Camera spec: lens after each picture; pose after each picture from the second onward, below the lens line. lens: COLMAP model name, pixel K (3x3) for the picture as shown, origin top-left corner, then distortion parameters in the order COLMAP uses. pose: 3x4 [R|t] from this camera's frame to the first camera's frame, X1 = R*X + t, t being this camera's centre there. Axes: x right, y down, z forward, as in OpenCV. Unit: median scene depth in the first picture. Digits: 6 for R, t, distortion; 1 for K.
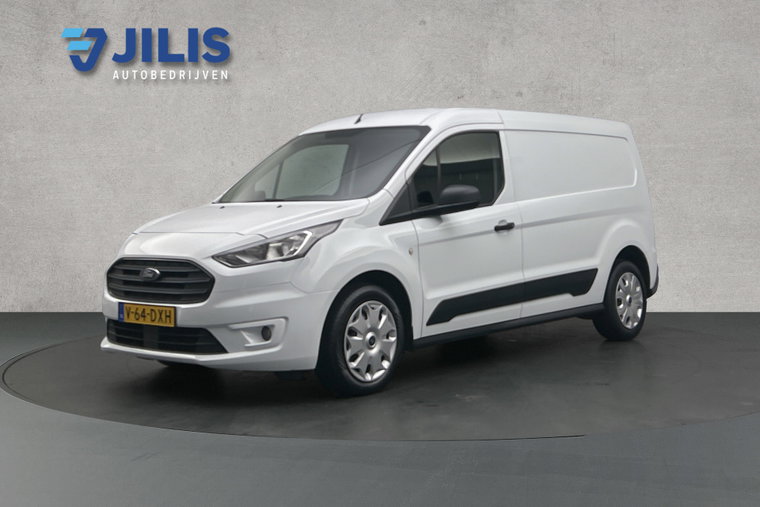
lens RADIAL K [[590.4, 0, 373.8], [0, 590.4, 255.6], [0, 0, 1]] dist [-0.080317, 0.032310]
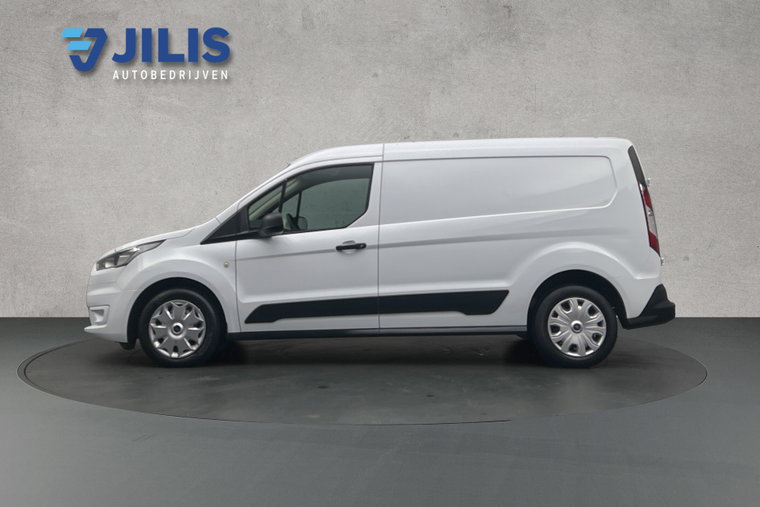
lens RADIAL K [[590.4, 0, 380.6], [0, 590.4, 252.4], [0, 0, 1]] dist [-0.080317, 0.032310]
pose [[0.999942, 0.000511, 0.010755, 0.082798], [-0.000471, 0.999993, -0.003677, -0.031806], [-0.010756, 0.003672, 0.999935, -0.203304]]
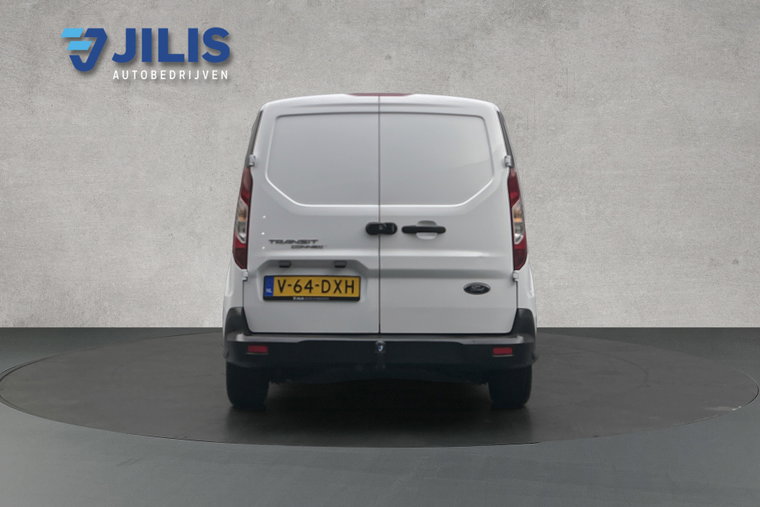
lens RADIAL K [[590.4, 0, 378.2], [0, 590.4, 251.4], [0, 0, 1]] dist [-0.080317, 0.032310]
pose [[0.999978, 0.000360, 0.006650, 0.058687], [-0.000323, 0.999984, -0.005562, -0.037085], [-0.006652, 0.005560, 0.999962, -0.074591]]
